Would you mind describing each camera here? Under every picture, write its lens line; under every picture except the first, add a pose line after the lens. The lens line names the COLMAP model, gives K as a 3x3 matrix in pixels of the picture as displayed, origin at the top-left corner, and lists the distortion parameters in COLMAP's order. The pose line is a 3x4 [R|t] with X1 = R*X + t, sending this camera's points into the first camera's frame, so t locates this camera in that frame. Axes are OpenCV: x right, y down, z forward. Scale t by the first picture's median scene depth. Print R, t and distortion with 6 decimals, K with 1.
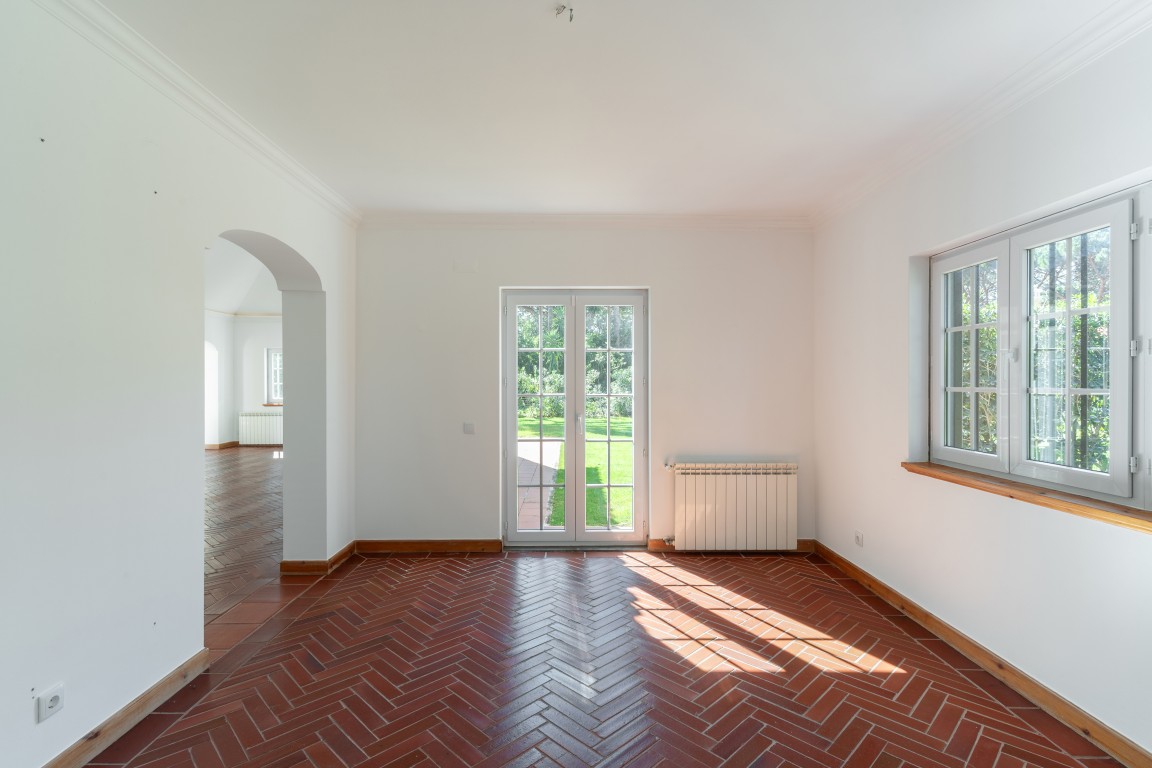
lens RADIAL K [[560.7, 0, 566.9], [0, 560.7, 395.5], [0, 0, 1]] dist [0.001693, -0.000723]
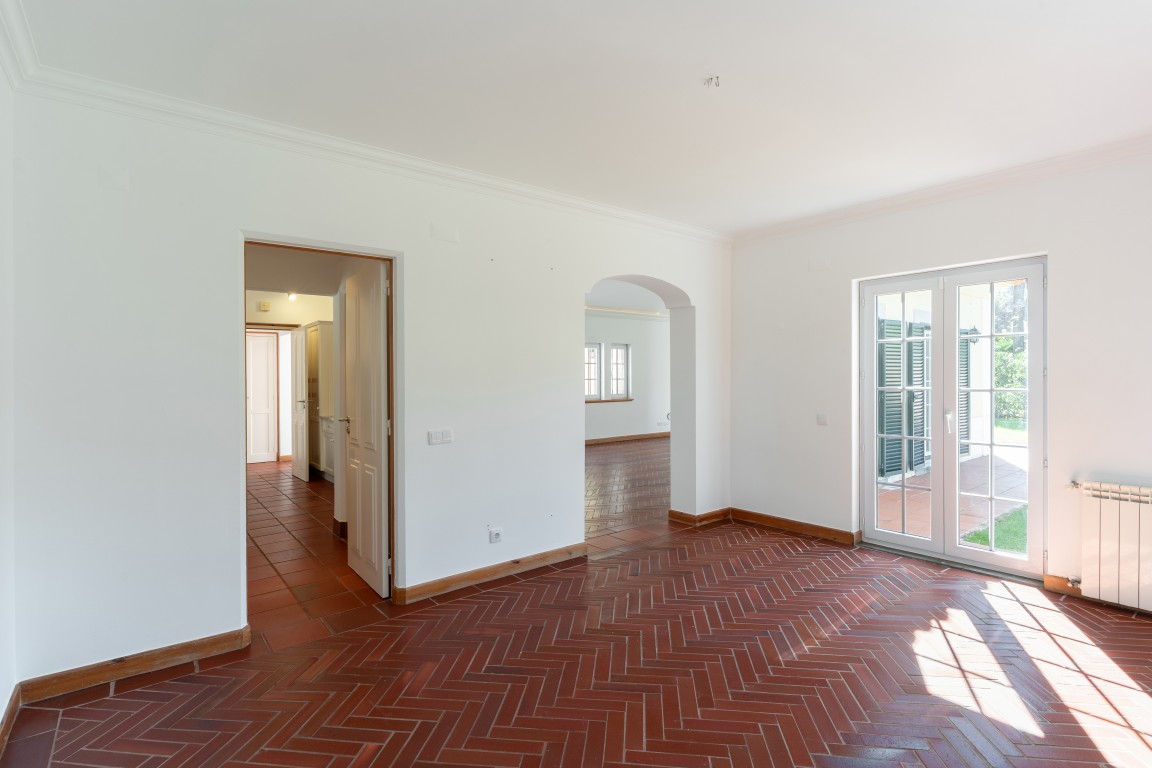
lens RADIAL K [[560.7, 0, 566.9], [0, 560.7, 395.5], [0, 0, 1]] dist [0.001693, -0.000723]
pose [[0.605268, 0.021217, -0.795739, 0.390757], [-0.011703, 0.999774, 0.017756, 0.000509], [0.795936, -0.001435, 0.605380, -0.011024]]
